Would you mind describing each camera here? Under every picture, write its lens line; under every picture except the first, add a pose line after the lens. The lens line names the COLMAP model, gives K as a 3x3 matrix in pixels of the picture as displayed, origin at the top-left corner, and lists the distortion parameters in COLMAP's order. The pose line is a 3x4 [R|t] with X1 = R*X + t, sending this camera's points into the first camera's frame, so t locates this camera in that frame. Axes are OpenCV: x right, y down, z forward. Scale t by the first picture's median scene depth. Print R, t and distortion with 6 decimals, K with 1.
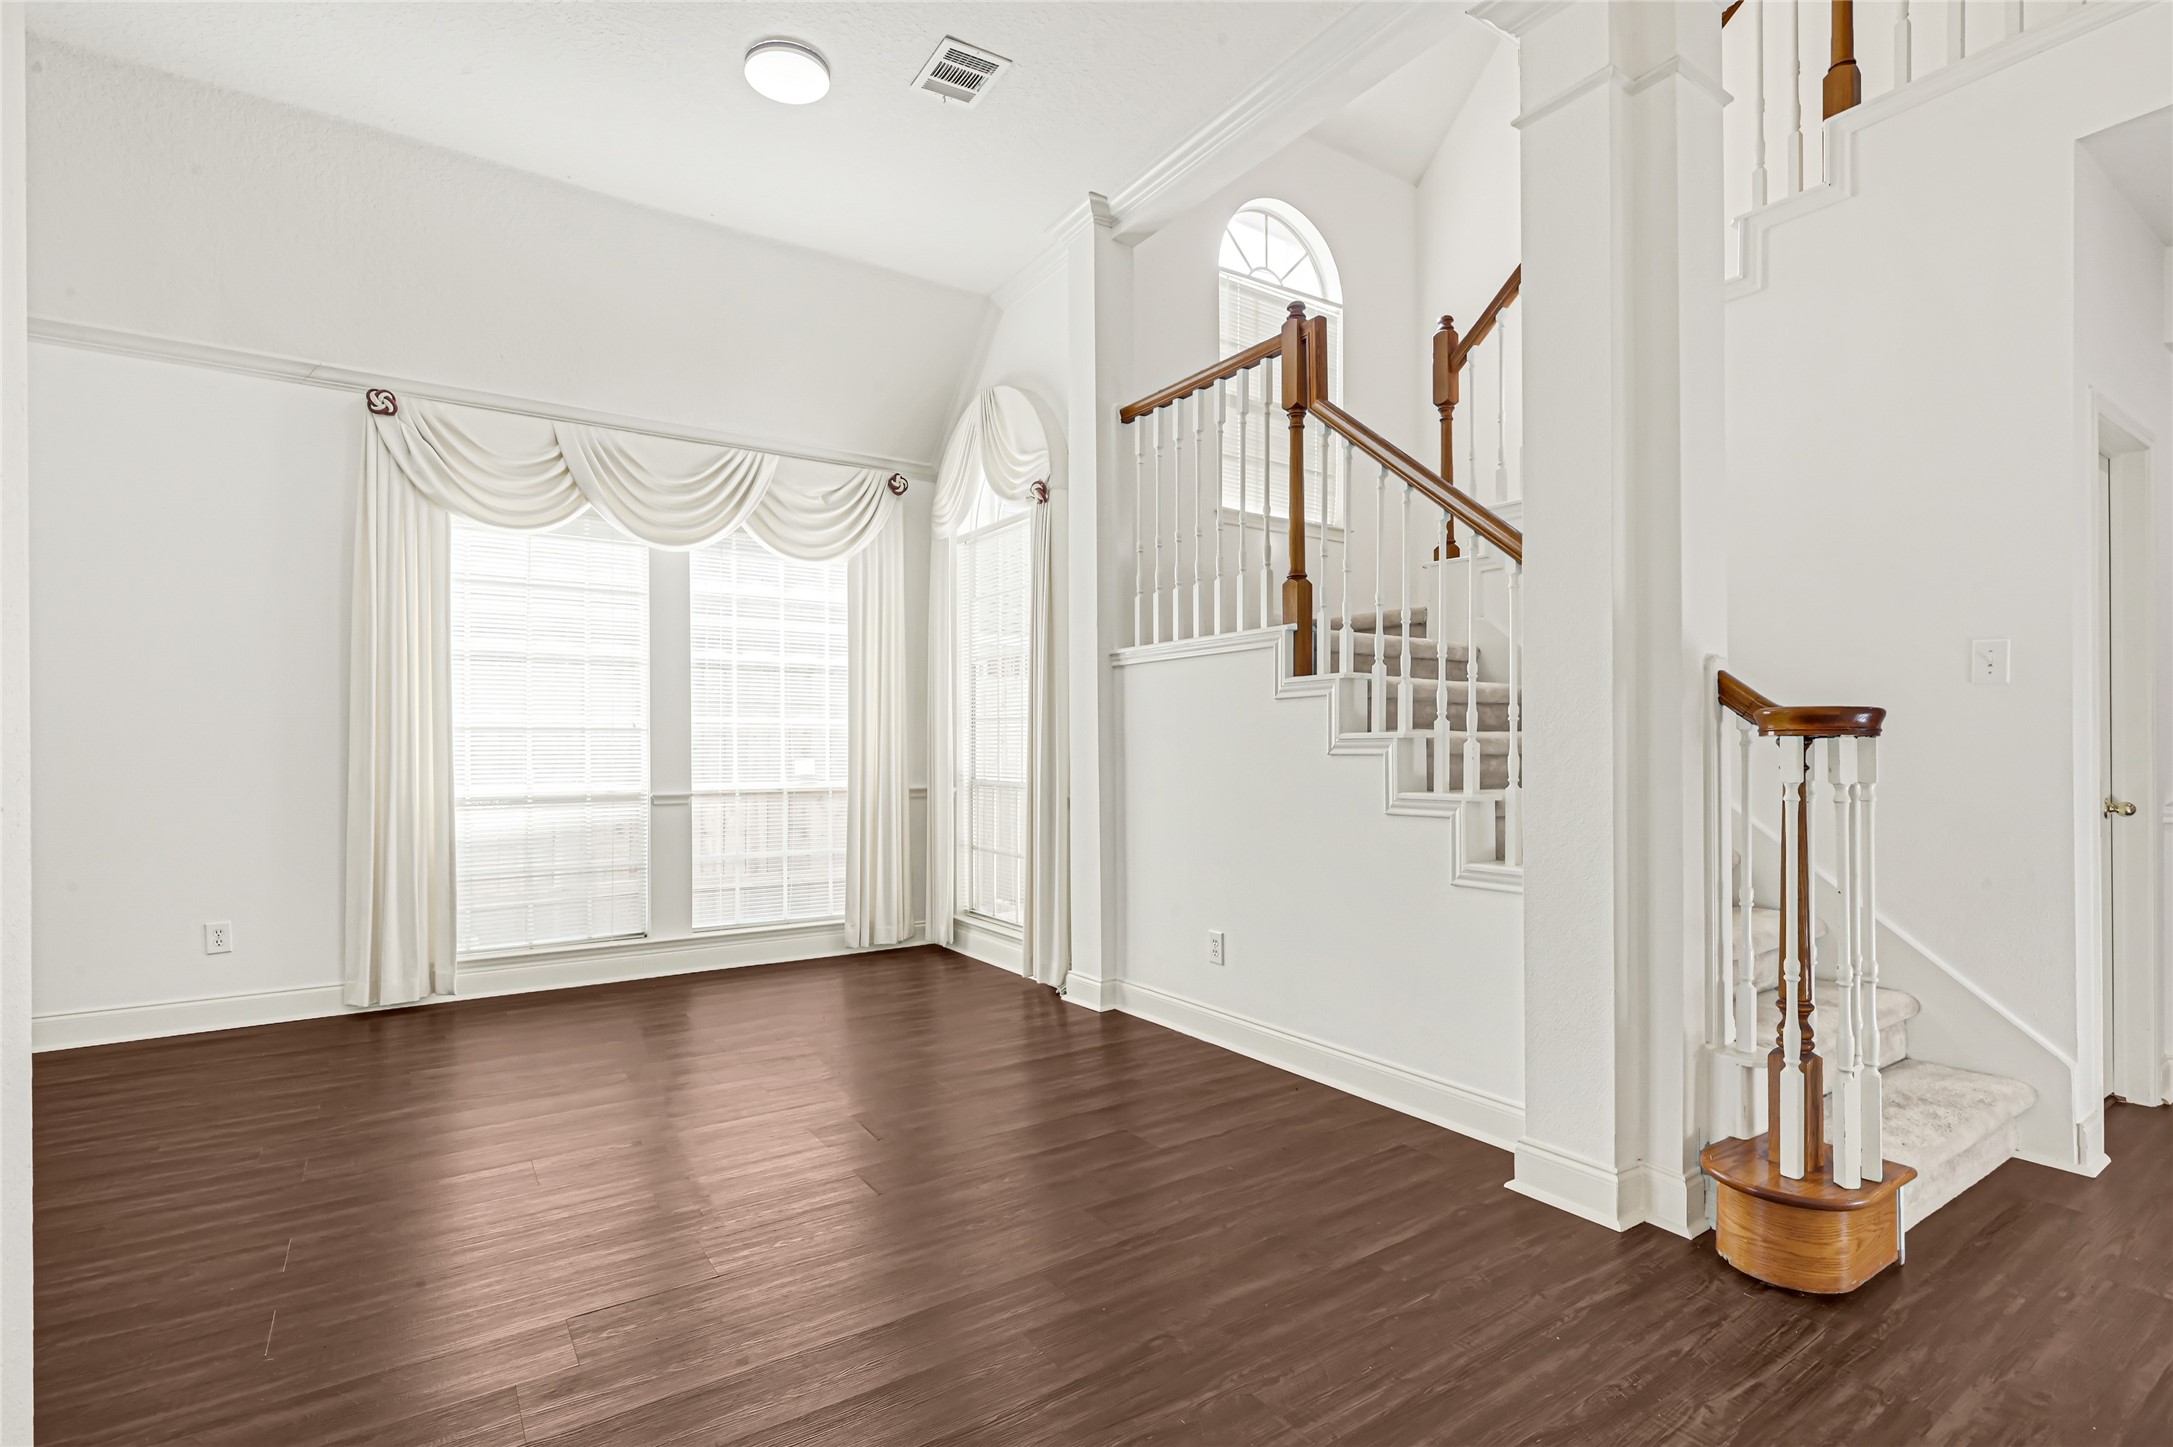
lens RADIAL K [[1007.9, 0, 1083.0], [0, 1007.9, 739.3], [0, 0, 1]] dist [0.000858, -0.000029]
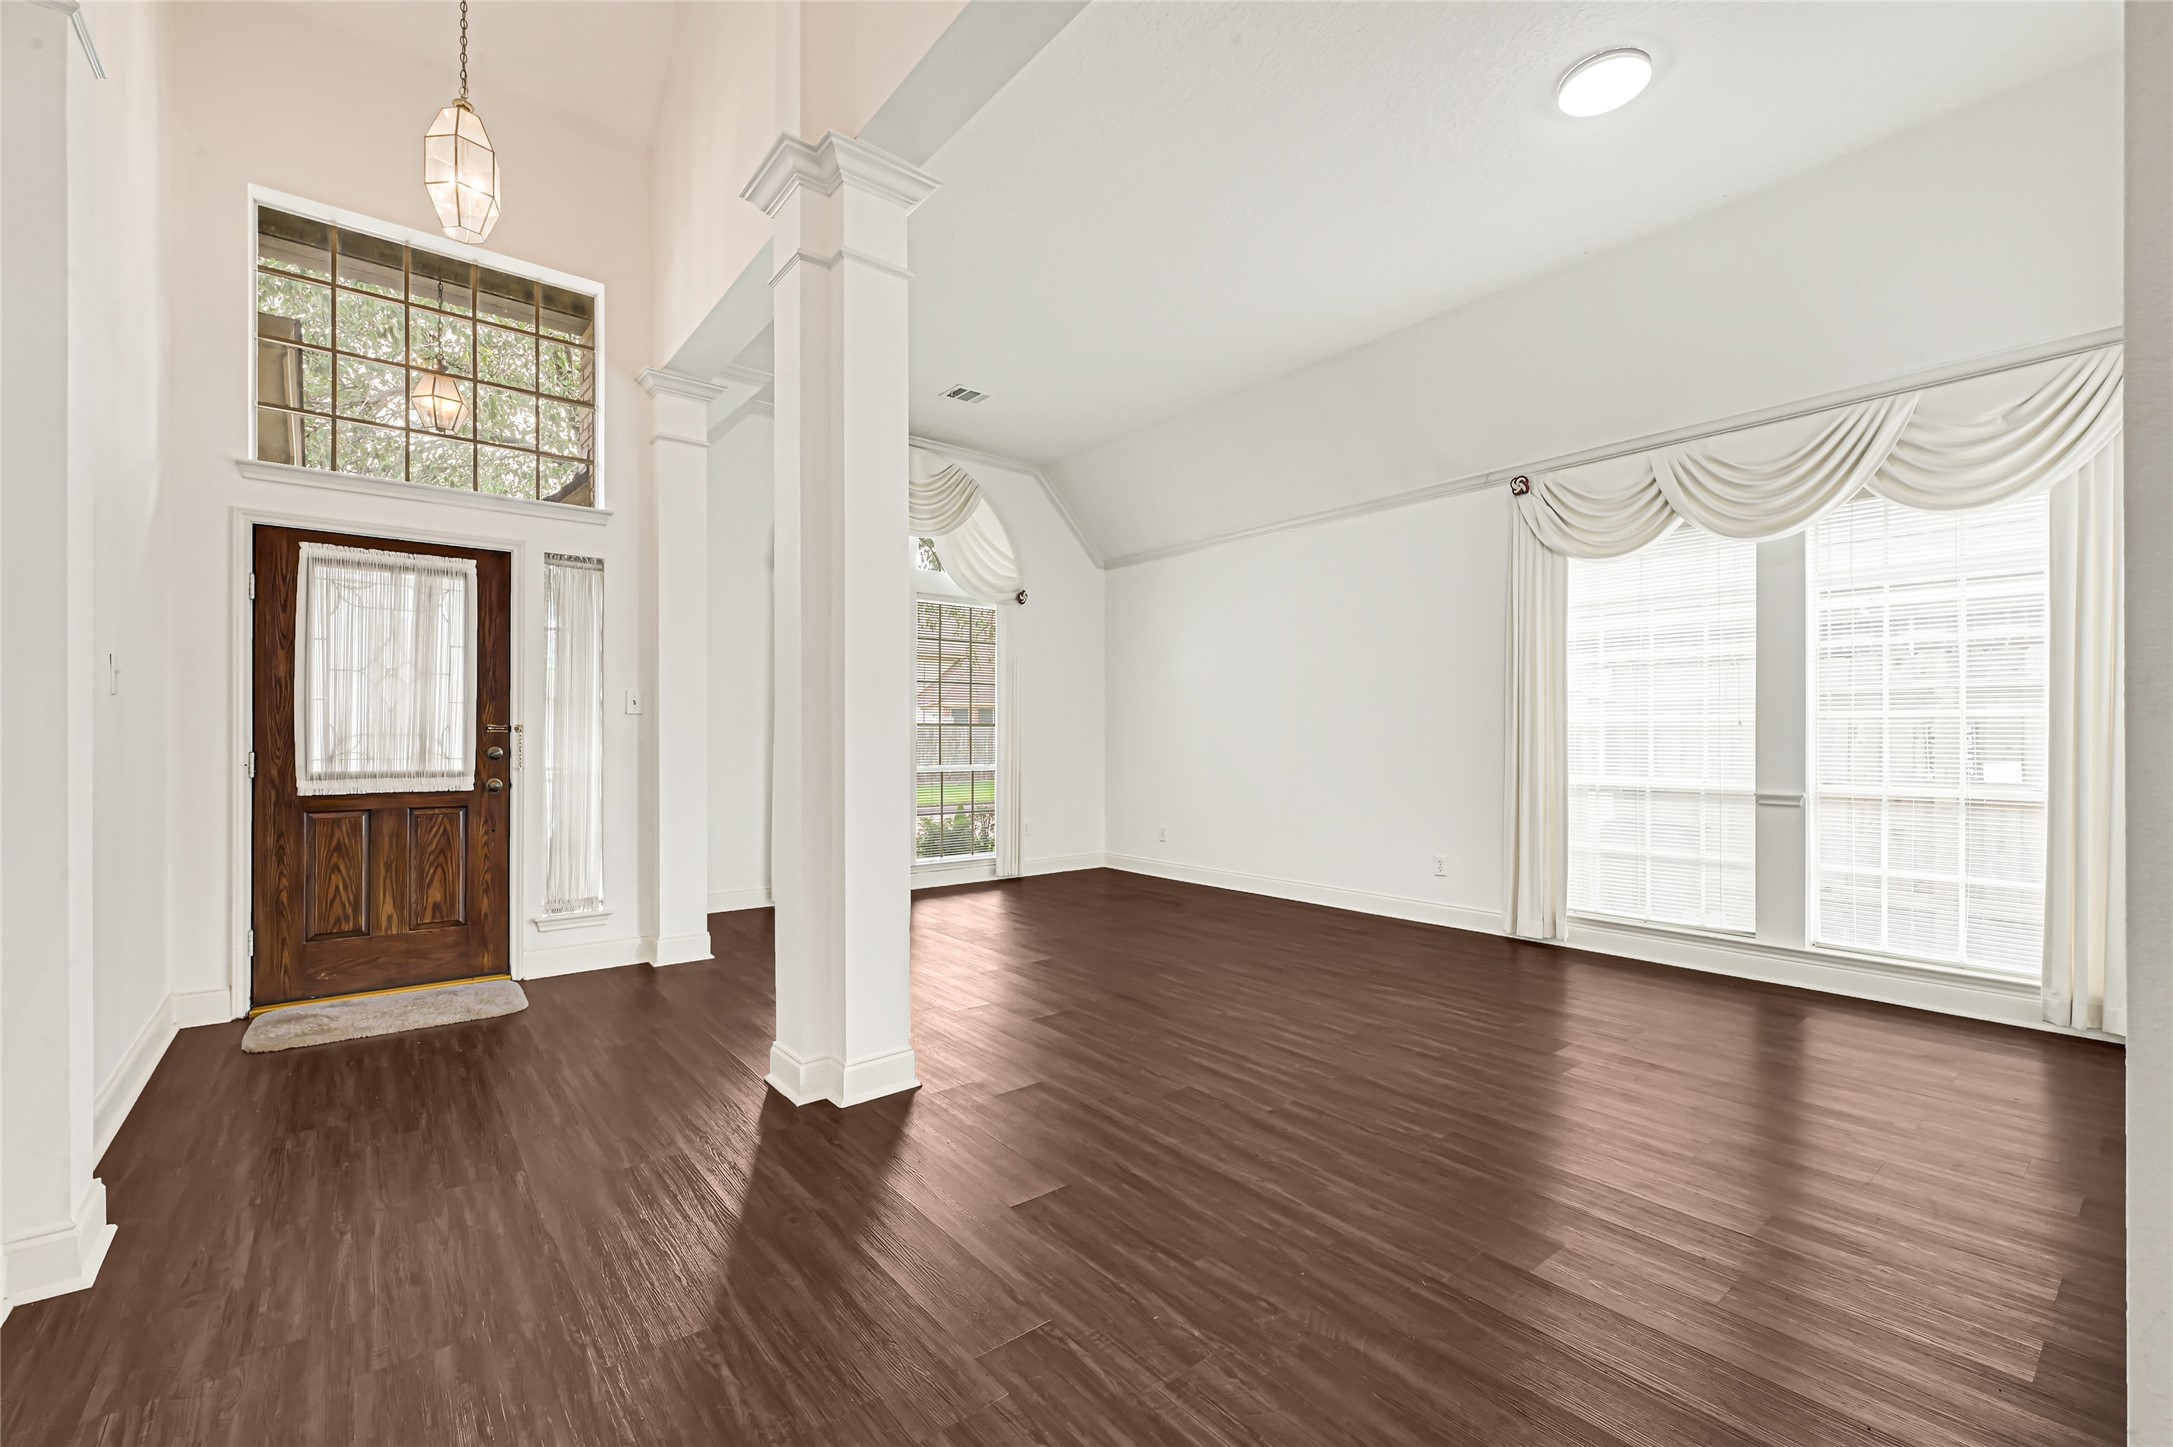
lens RADIAL K [[891.3, 0, 1081.9], [0, 891.3, 728.4], [0, 0, 1]] dist [0.001198, 0.000139]
pose [[0.090777, -0.010327, -0.995818, 0.416946], [0.003088, 0.999944, -0.010089, -0.001616], [0.995866, -0.002159, 0.090803, 0.299295]]
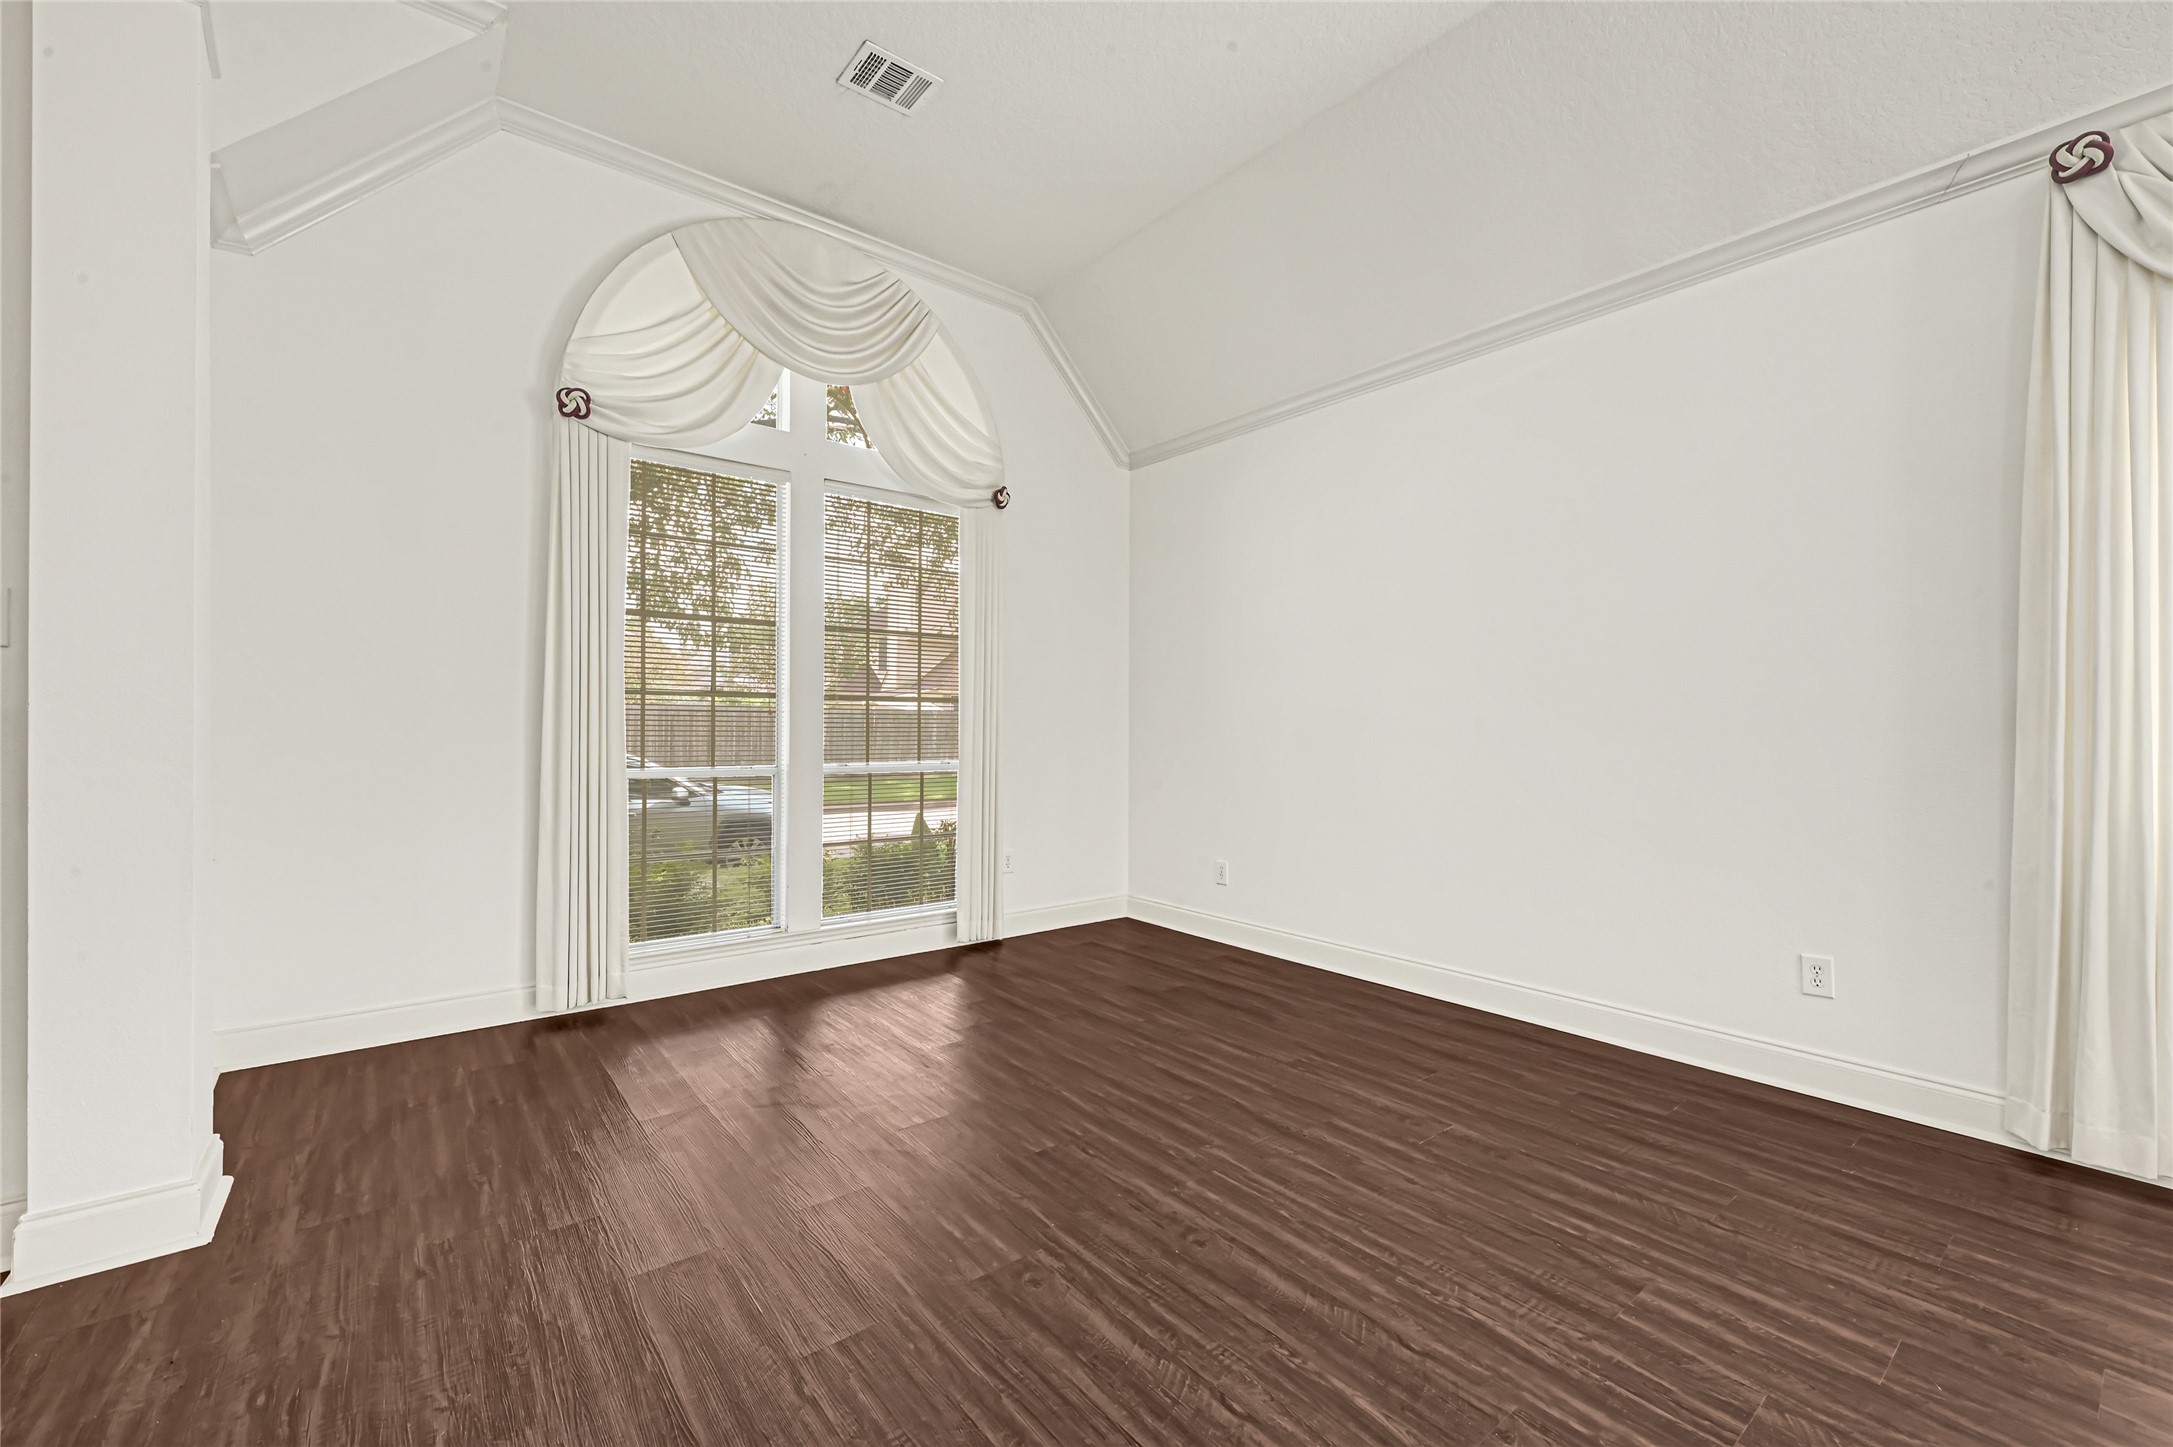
lens RADIAL K [[891.3, 0, 1081.9], [0, 891.3, 728.4], [0, 0, 1]] dist [0.001198, 0.000139]
pose [[0.081175, 0.003129, -0.996695, -0.203910], [-0.002334, 0.999993, 0.002949, 0.005982], [0.996697, 0.002087, 0.081182, 0.350636]]
